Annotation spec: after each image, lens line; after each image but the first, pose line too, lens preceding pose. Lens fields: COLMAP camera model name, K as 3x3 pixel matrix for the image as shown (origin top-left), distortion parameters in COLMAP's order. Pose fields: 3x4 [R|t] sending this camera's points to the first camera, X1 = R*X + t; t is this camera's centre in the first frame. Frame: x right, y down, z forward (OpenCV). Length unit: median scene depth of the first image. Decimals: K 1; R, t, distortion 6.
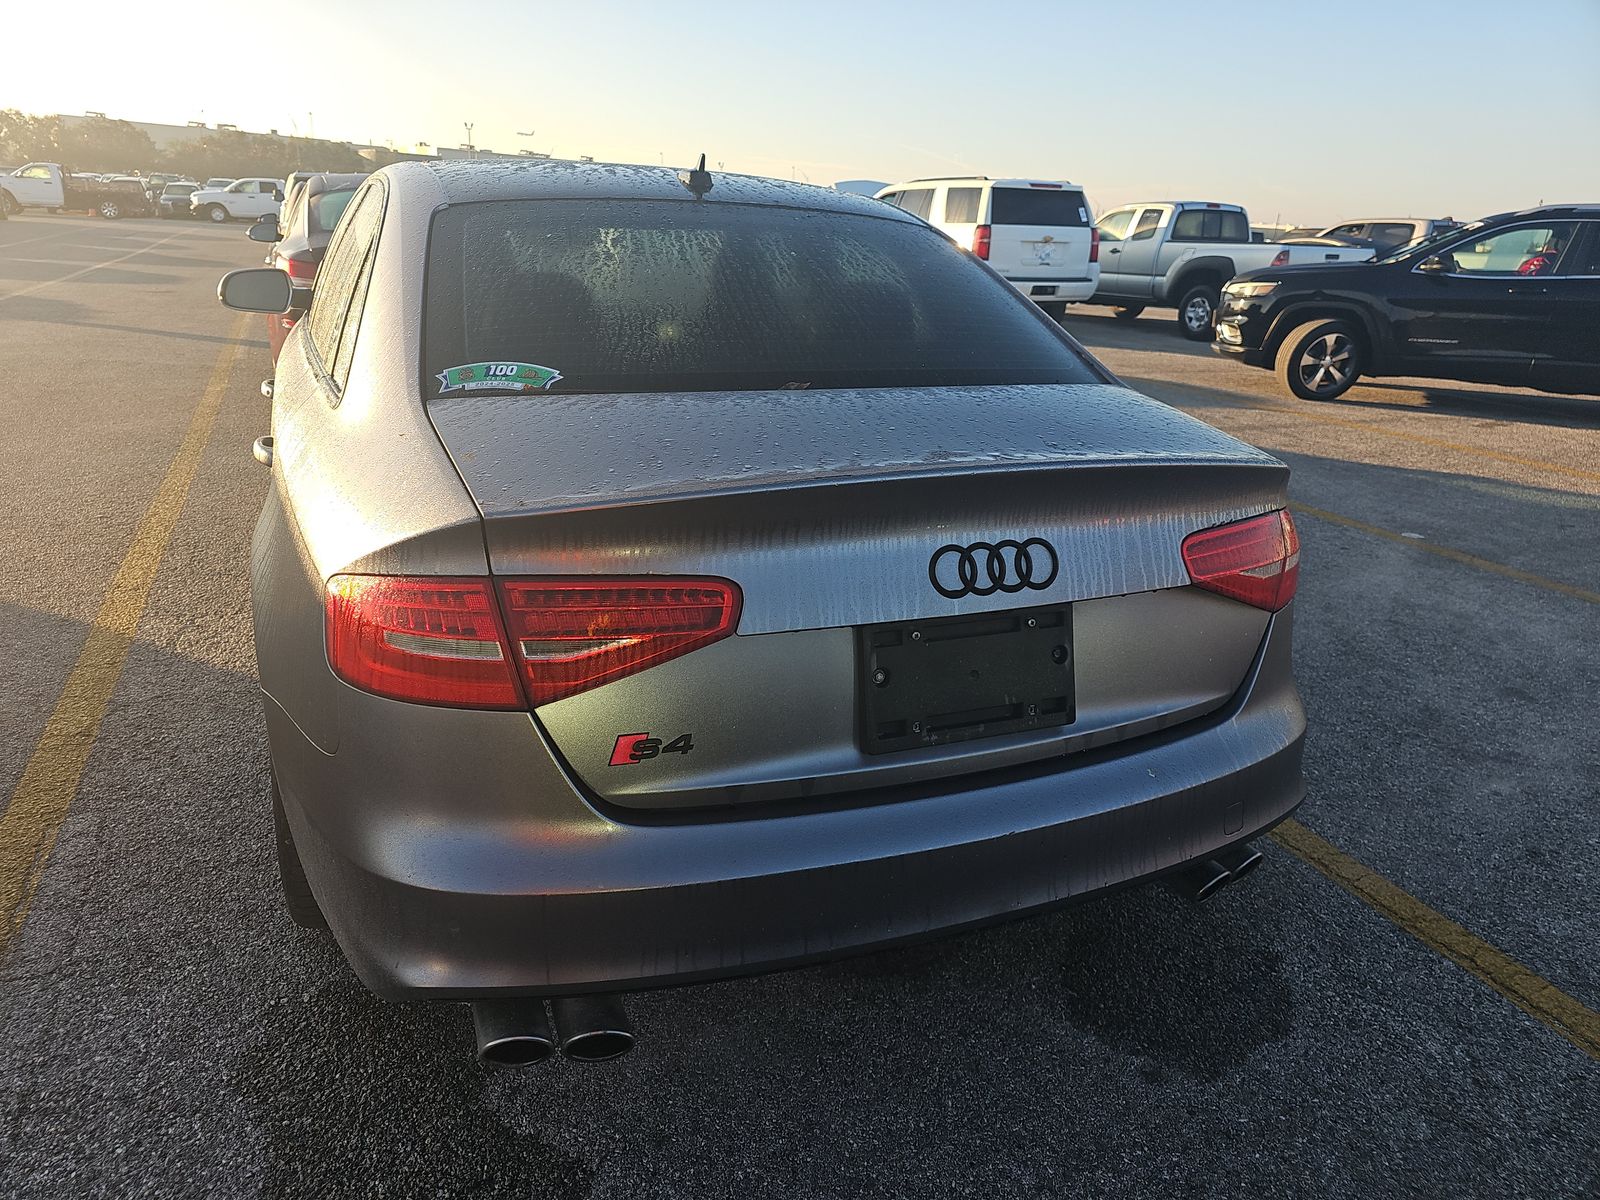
lens RADIAL K [[1140.5, 0, 800.0], [0, 1140.5, 600.0], [0, 0, 1]] dist [0.061782, -0.060869]
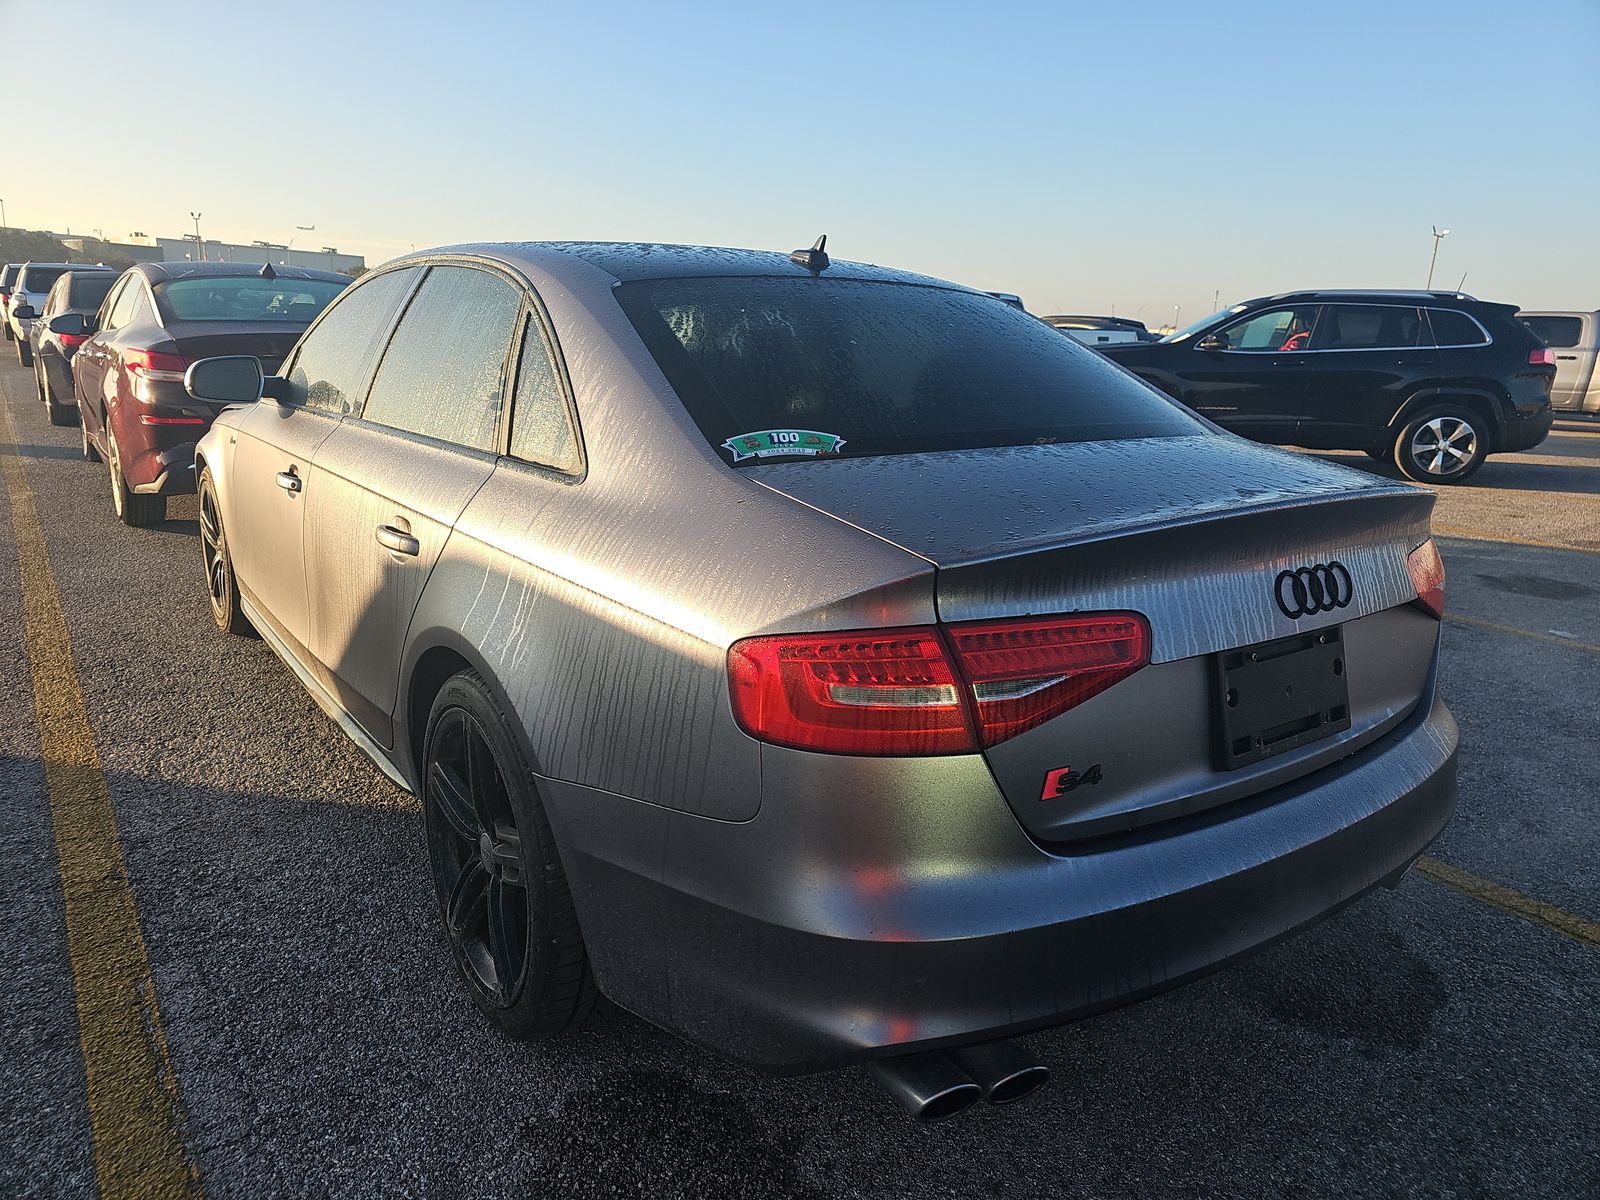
lens RADIAL K [[1140.5, 0, 800.0], [0, 1140.5, 600.0], [0, 0, 1]] dist [0.061782, -0.060869]
pose [[0.970645, -0.066762, 0.231067, -0.489447], [0.083643, 0.994436, -0.064038, 0.010019], [-0.225506, 0.081486, 0.970828, 0.021007]]
